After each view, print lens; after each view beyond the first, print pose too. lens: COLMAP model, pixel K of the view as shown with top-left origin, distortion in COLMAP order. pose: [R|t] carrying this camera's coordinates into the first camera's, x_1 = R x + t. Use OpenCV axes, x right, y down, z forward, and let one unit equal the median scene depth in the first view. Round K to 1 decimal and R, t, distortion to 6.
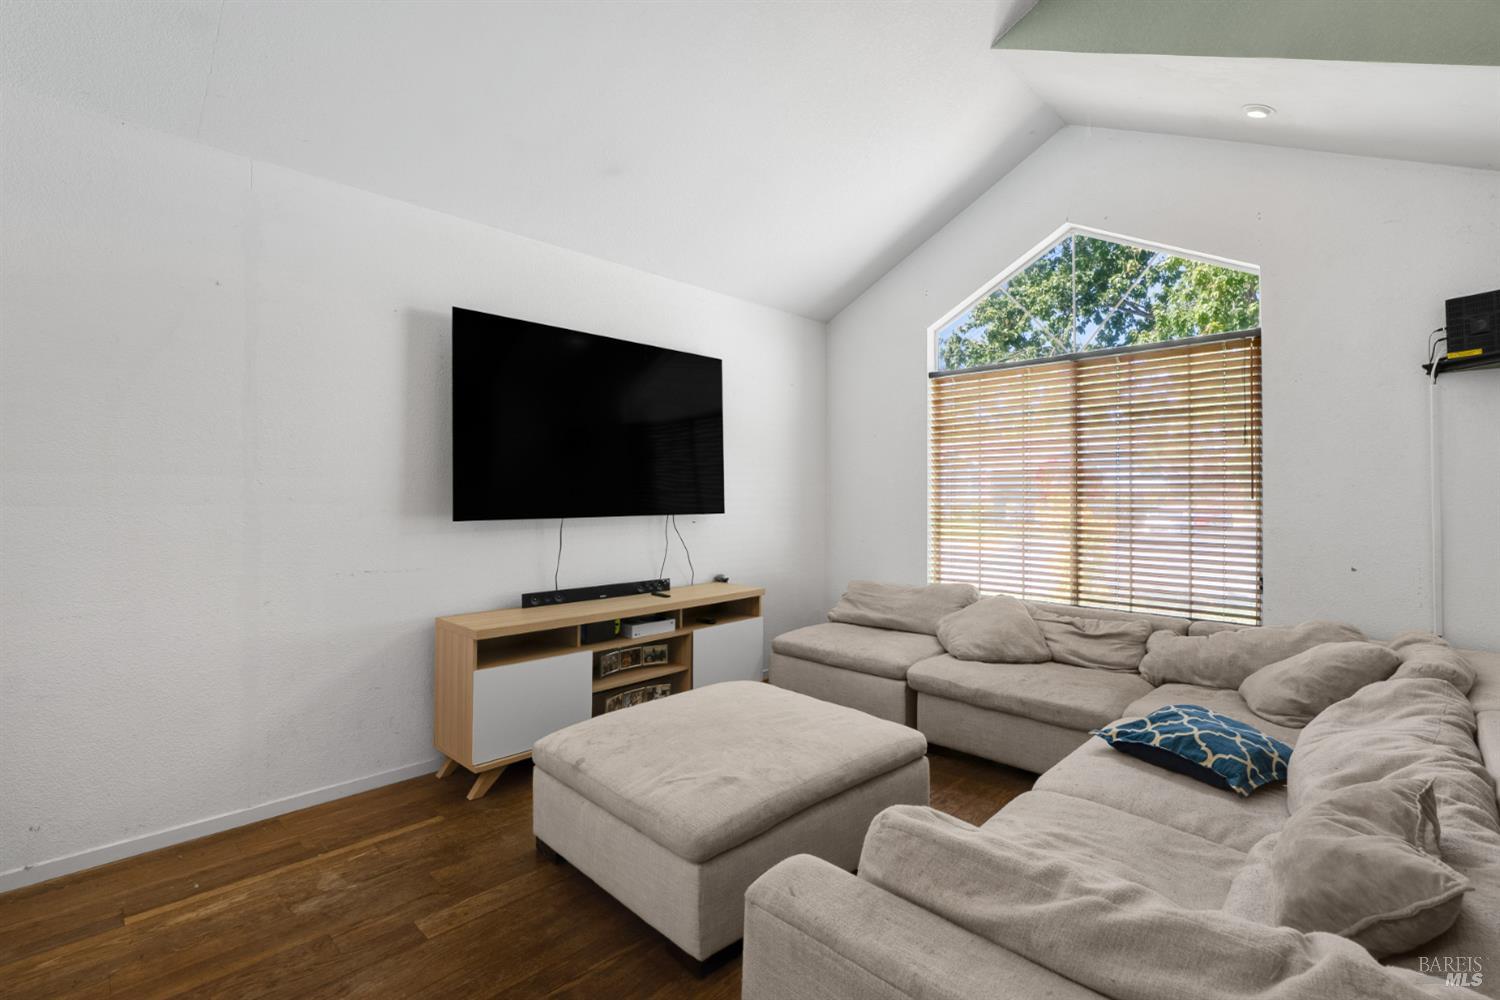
lens RADIAL K [[679.3, 0, 748.1], [0, 679.3, 489.6], [0, 0, 1]] dist [-0.009723, 0.003870]
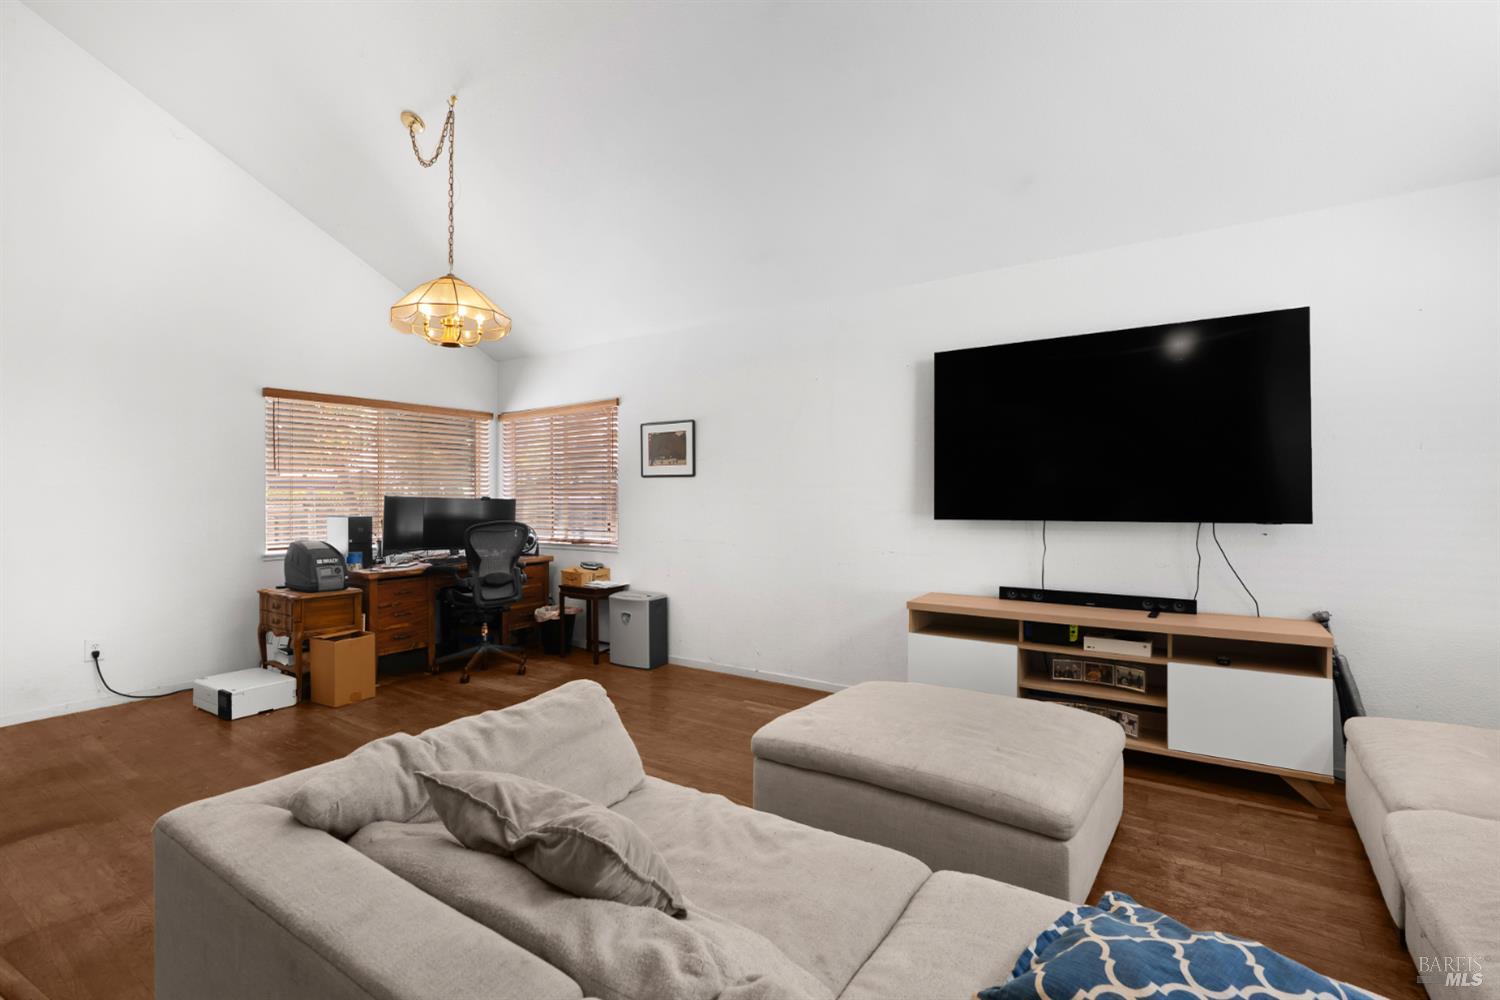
lens RADIAL K [[679.3, 0, 746.6], [0, 679.3, 495.2], [0, 0, 1]] dist [-0.009723, 0.003870]
pose [[0.176155, -0.001759, -0.984361, 0.704323], [0.015207, 0.999884, 0.000934, -0.005973], [0.984245, -0.015134, 0.176162, 0.380614]]
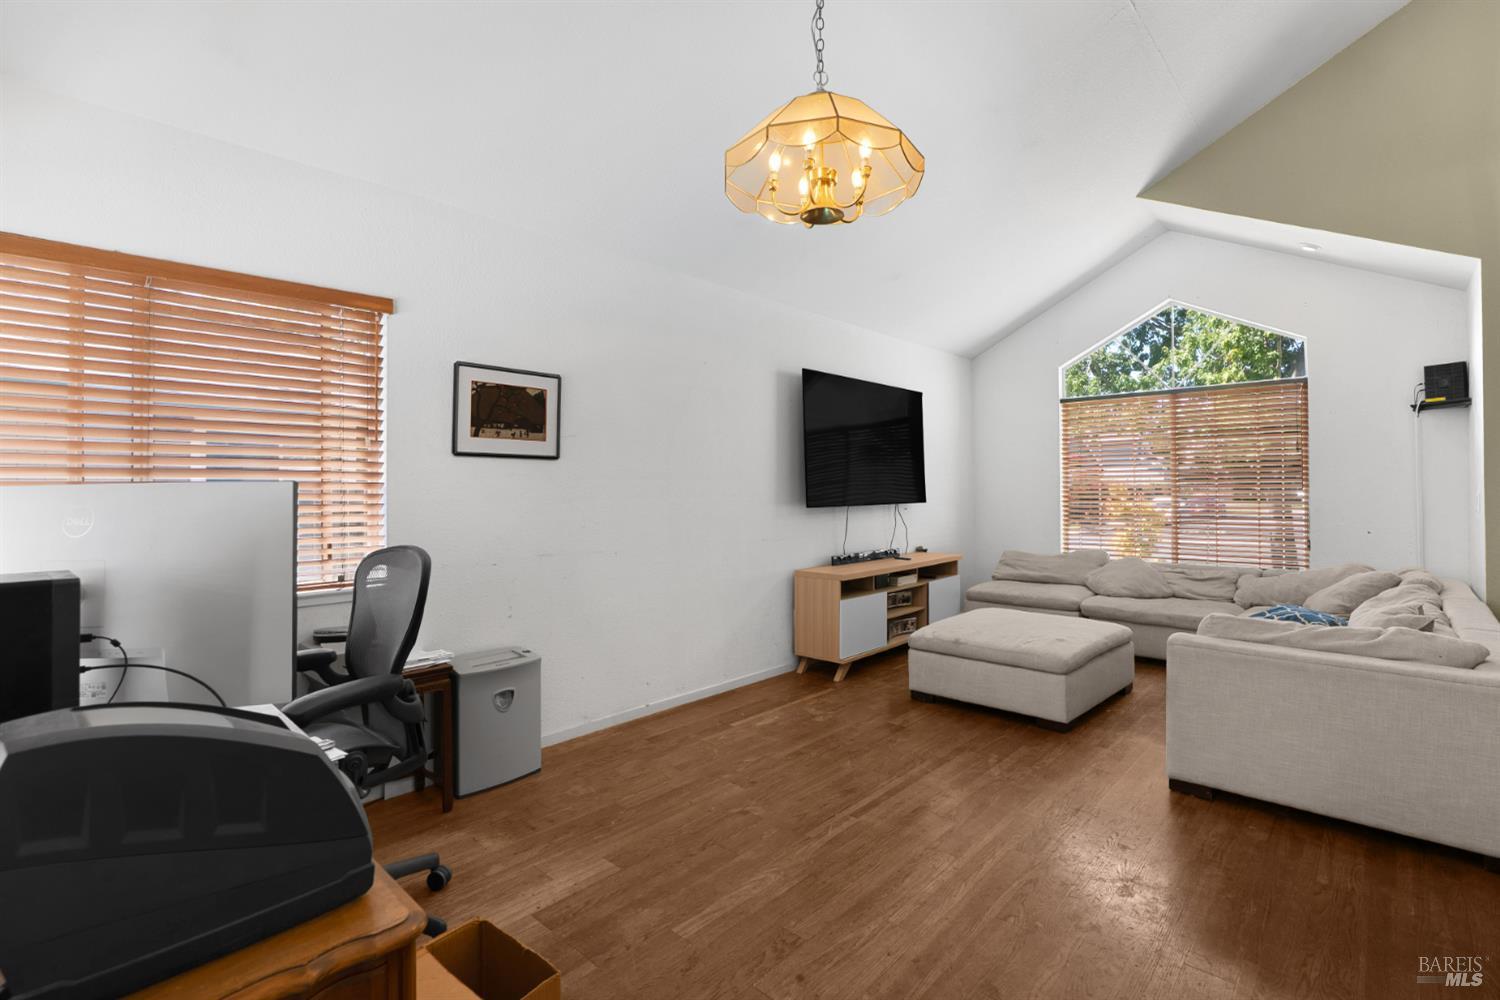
lens RADIAL K [[679.3, 0, 765.6], [0, 679.3, 485.6], [0, 0, 1]] dist [-0.009723, 0.003870]
pose [[0.999475, -0.009619, 0.030932, -0.523590], [0.009574, 0.999953, 0.001599, -0.007167], [-0.030945, -0.001302, 0.999520, -0.499412]]
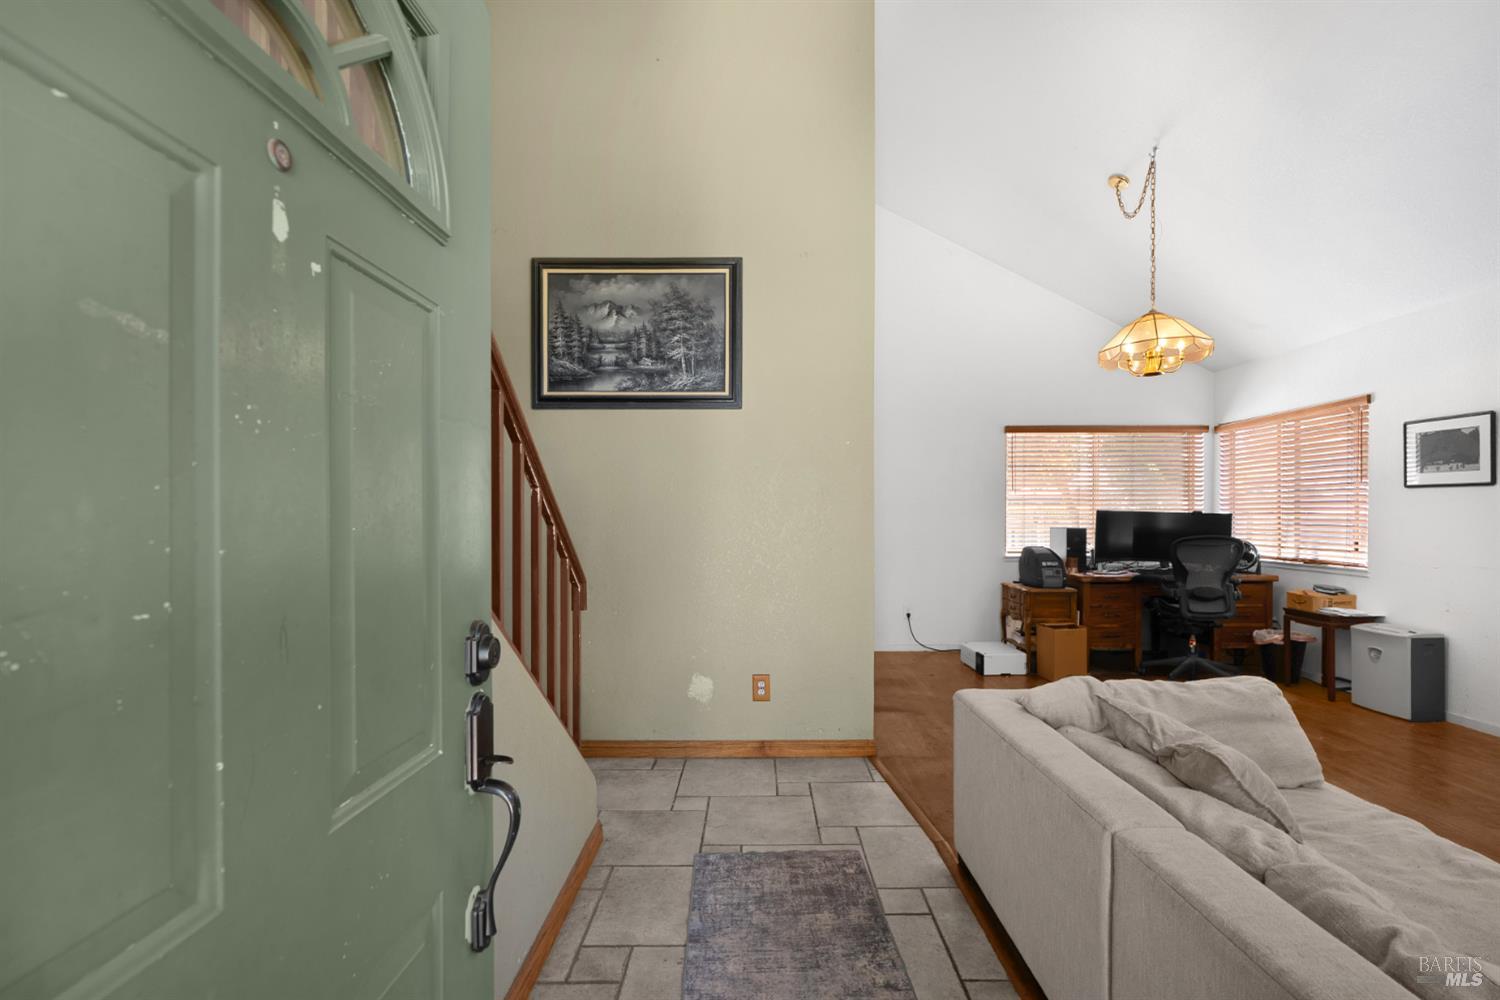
lens RADIAL K [[679.3, 0, 760.0], [0, 679.3, 517.8], [0, 0, 1]] dist [-0.009723, 0.003870]
pose [[-0.708086, 0.007854, -0.706082, 0.890354], [0.011235, 0.999937, -0.000143, -0.005983], [0.706037, -0.008034, -0.708130, 0.463811]]
